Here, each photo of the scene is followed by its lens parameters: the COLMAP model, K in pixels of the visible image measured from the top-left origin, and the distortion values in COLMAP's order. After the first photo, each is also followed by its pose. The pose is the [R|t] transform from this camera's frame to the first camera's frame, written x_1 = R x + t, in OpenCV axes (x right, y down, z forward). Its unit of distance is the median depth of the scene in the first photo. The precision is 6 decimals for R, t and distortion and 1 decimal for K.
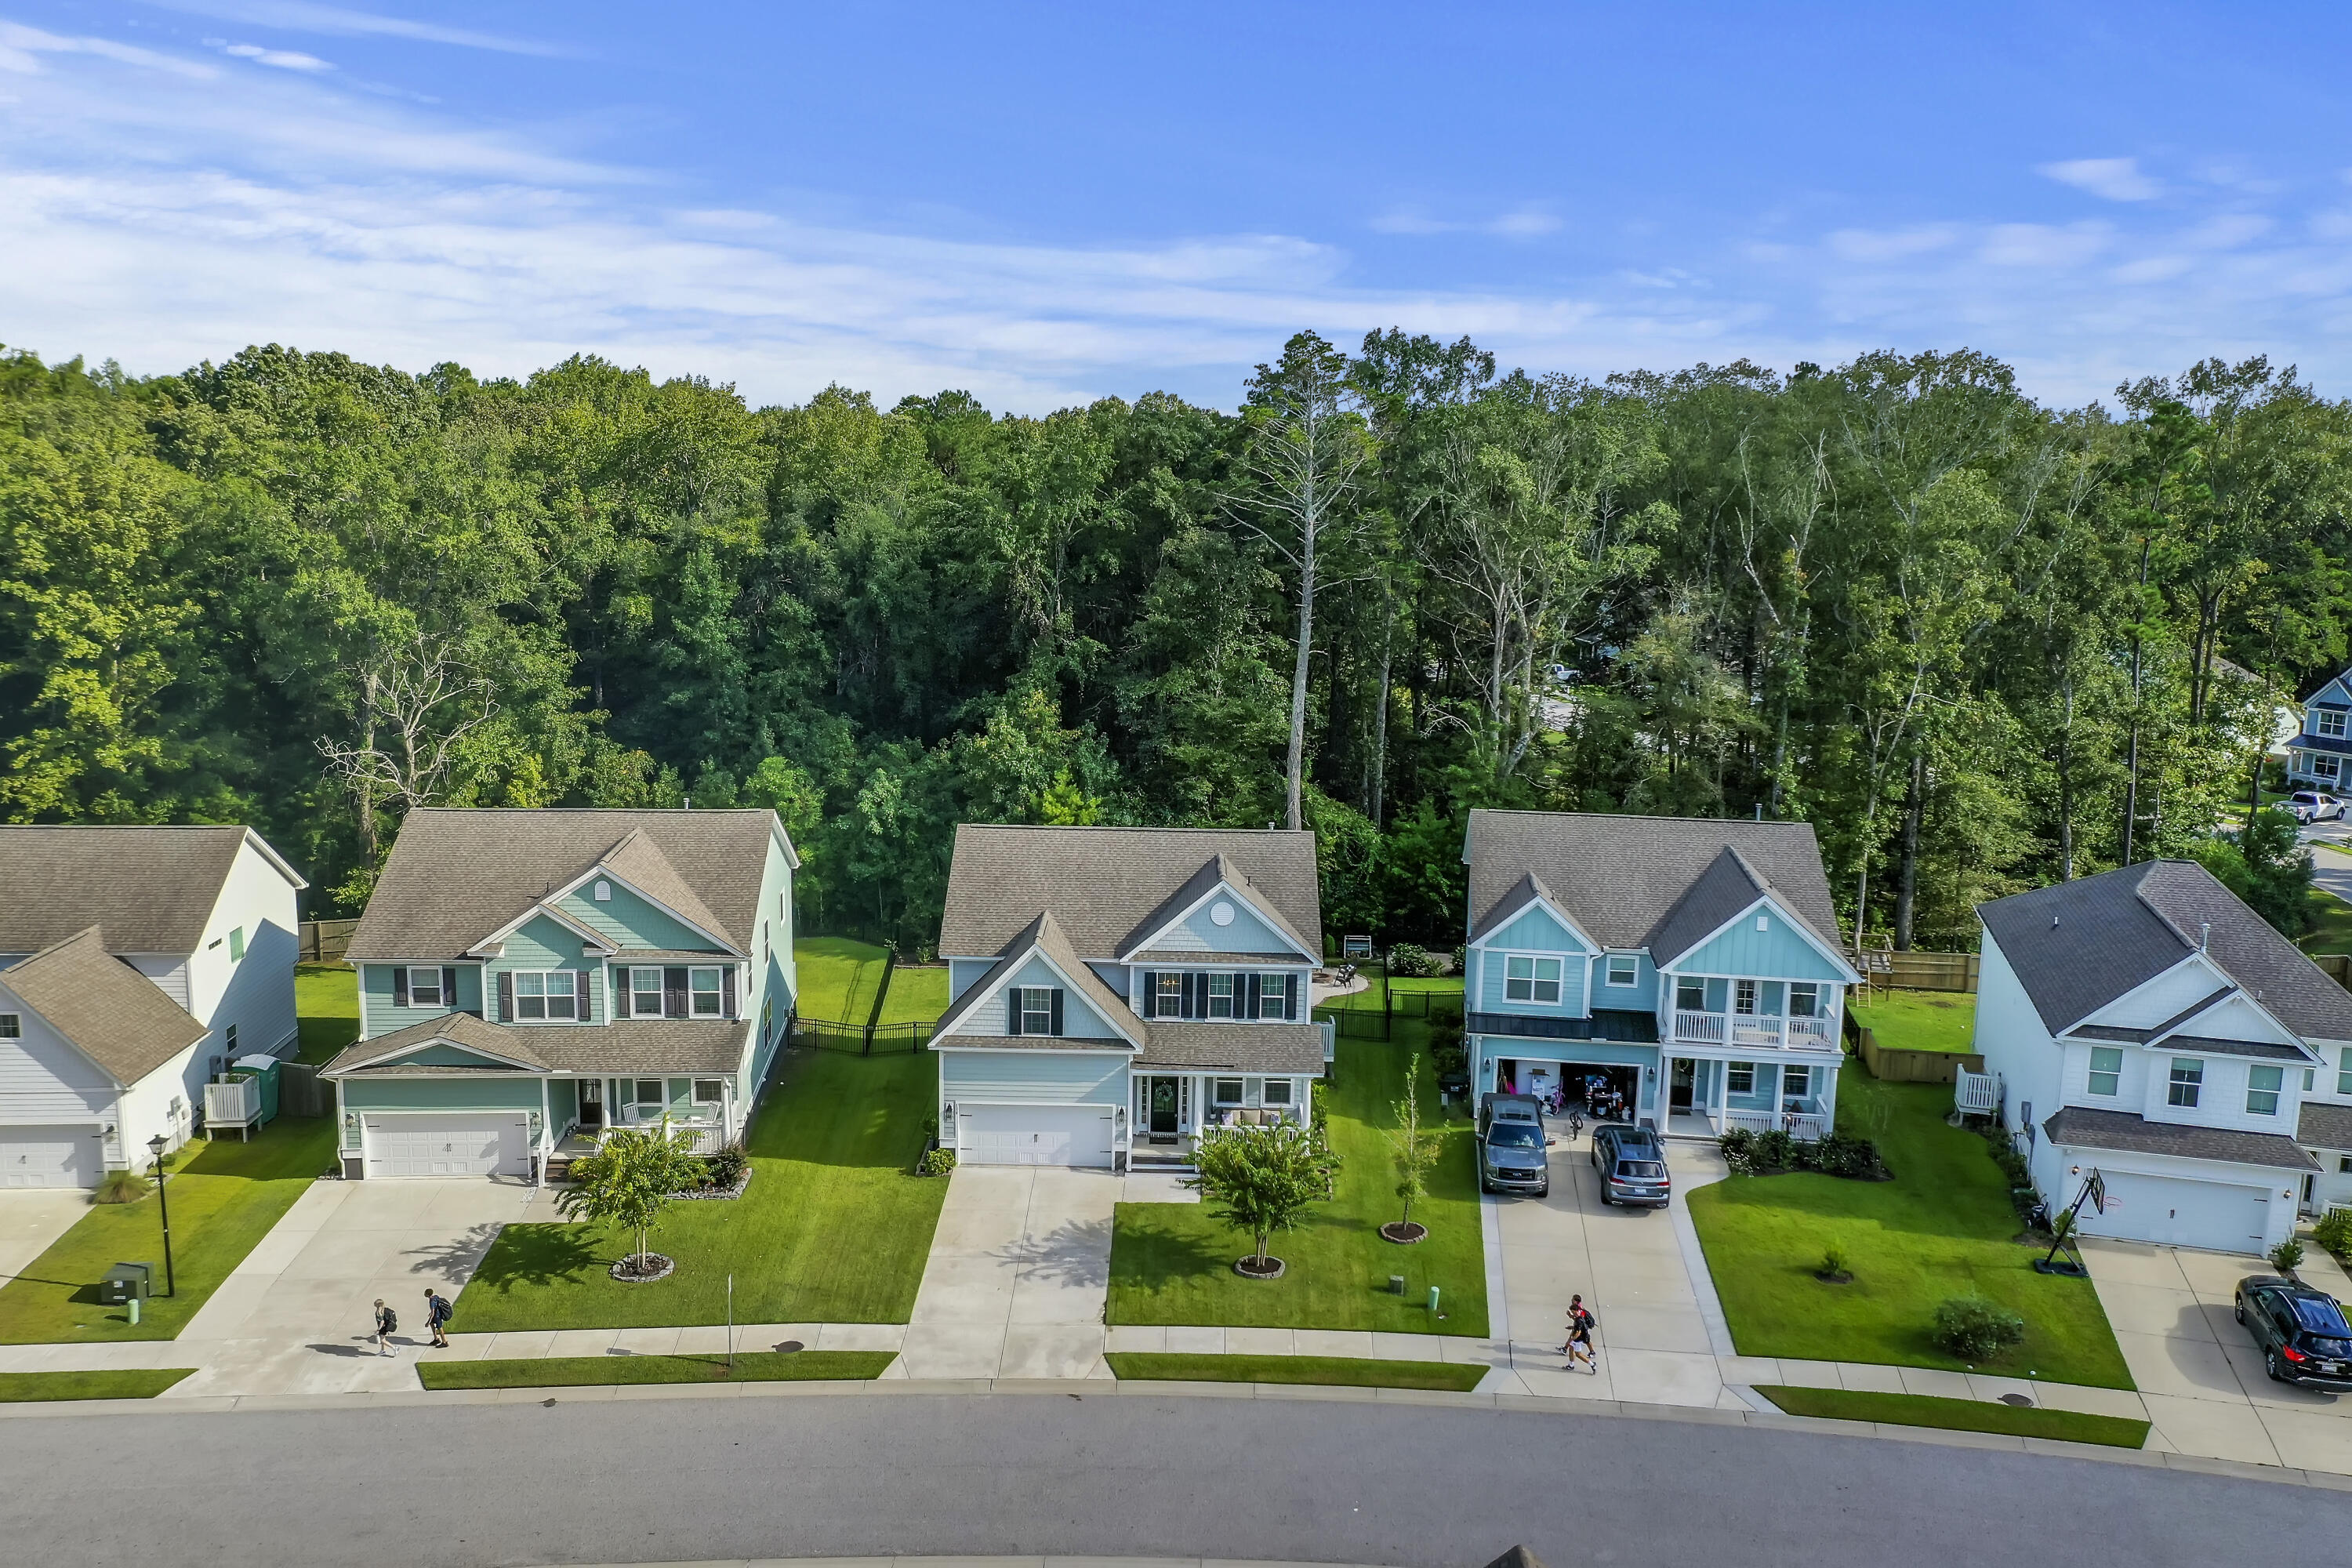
lens RADIAL K [[1974.8, 0, 1135.8], [0, 1974.8, 792.3], [0, 0, 1]] dist [-0.003303, 0.011451]
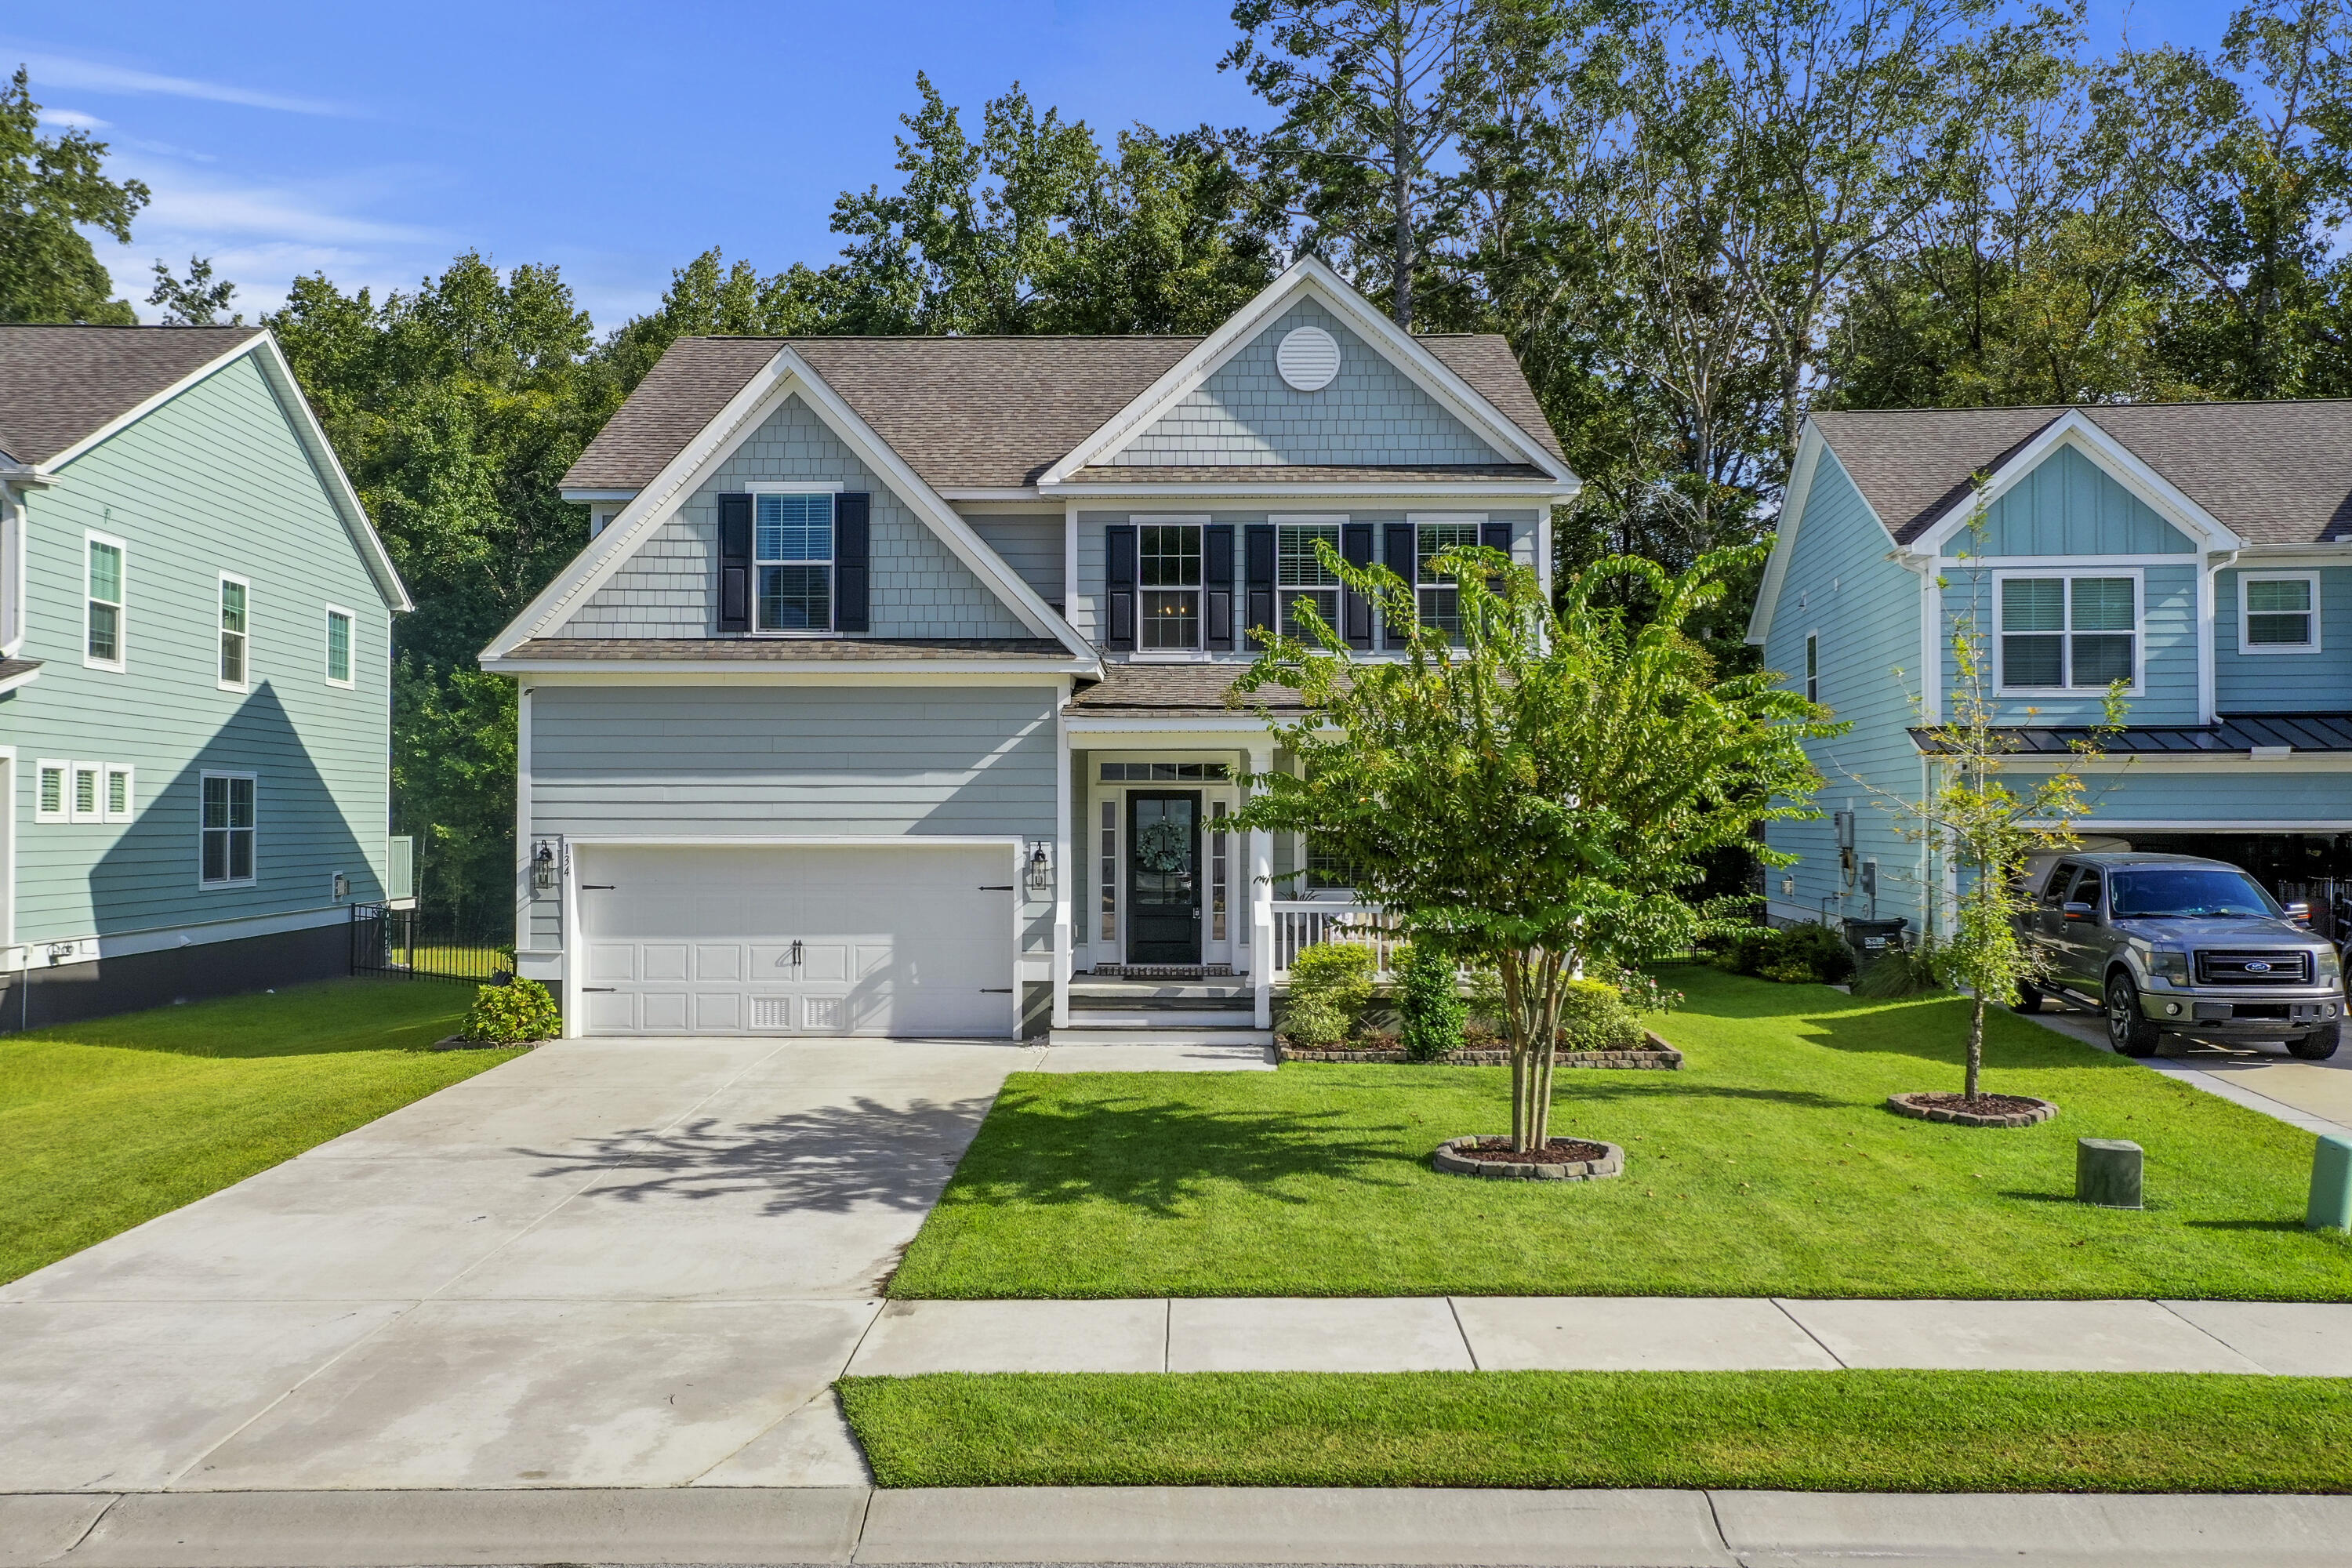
lens RADIAL K [[1974.8, 0, 1164.1], [0, 1974.8, 769.7], [0, 0, 1]] dist [-0.003303, 0.011451]
pose [[0.999856, -0.010406, 0.013400, 0.010058], [0.012803, 0.981009, -0.193538, 0.209094], [-0.011131, 0.193681, 0.981001, 0.640405]]
